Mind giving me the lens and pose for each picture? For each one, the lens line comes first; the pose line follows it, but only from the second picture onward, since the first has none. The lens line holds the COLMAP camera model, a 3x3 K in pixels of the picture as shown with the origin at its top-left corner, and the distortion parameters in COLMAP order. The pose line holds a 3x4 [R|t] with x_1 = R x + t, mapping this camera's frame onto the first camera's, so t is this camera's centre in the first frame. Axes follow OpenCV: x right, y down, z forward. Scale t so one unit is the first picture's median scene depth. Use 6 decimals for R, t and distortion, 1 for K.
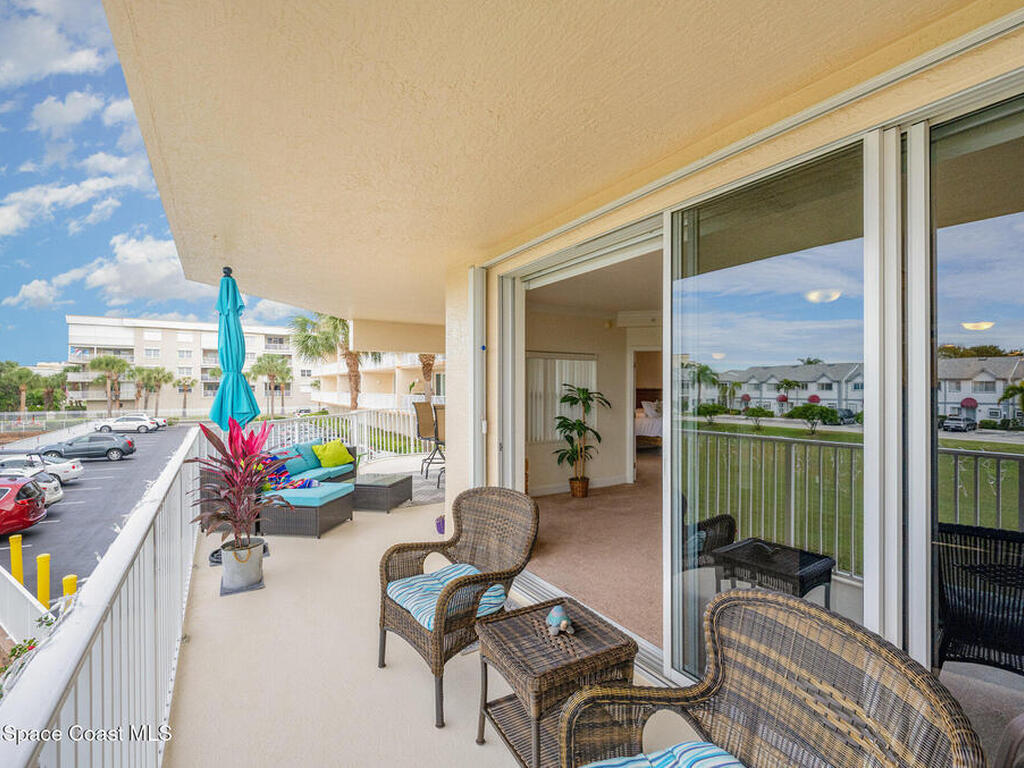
lens RADIAL K [[471.0, 0, 520.4], [0, 471.0, 385.3], [0, 0, 1]] dist [0.002248, -0.000193]
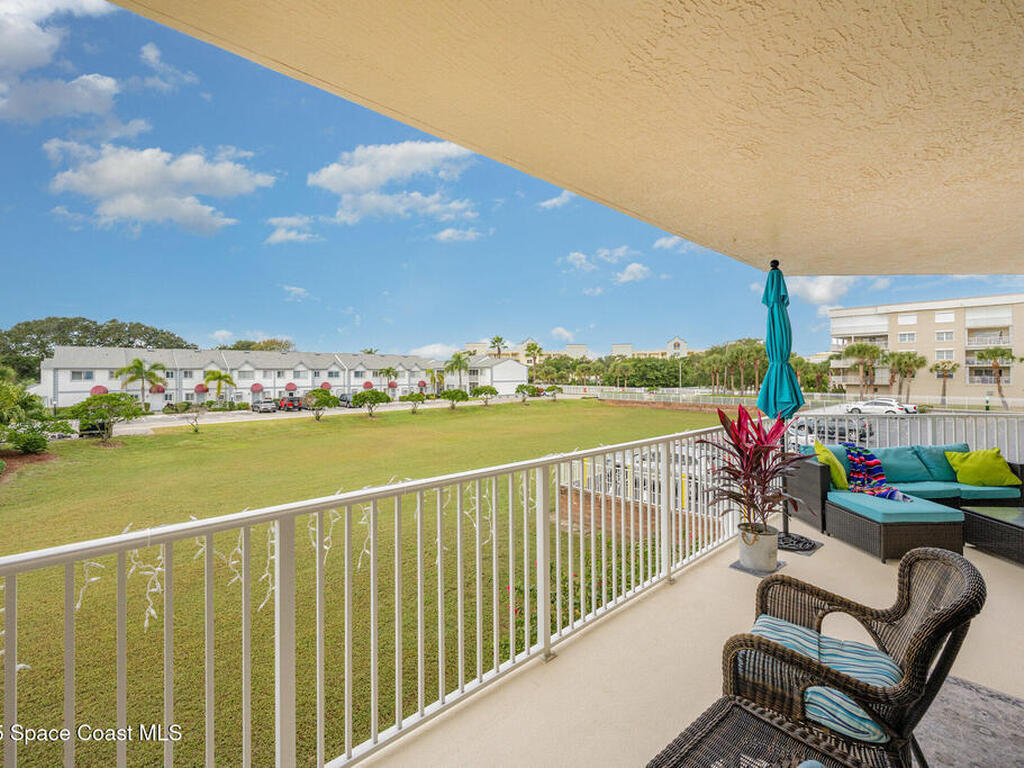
lens RADIAL K [[471.0, 0, 518.3], [0, 471.0, 373.6], [0, 0, 1]] dist [0.002248, -0.000193]
pose [[0.176912, 0.002417, -0.984224, 0.311798], [0.005026, 0.999982, 0.003359, -0.008537], [0.984214, -0.005541, 0.176896, 0.284818]]
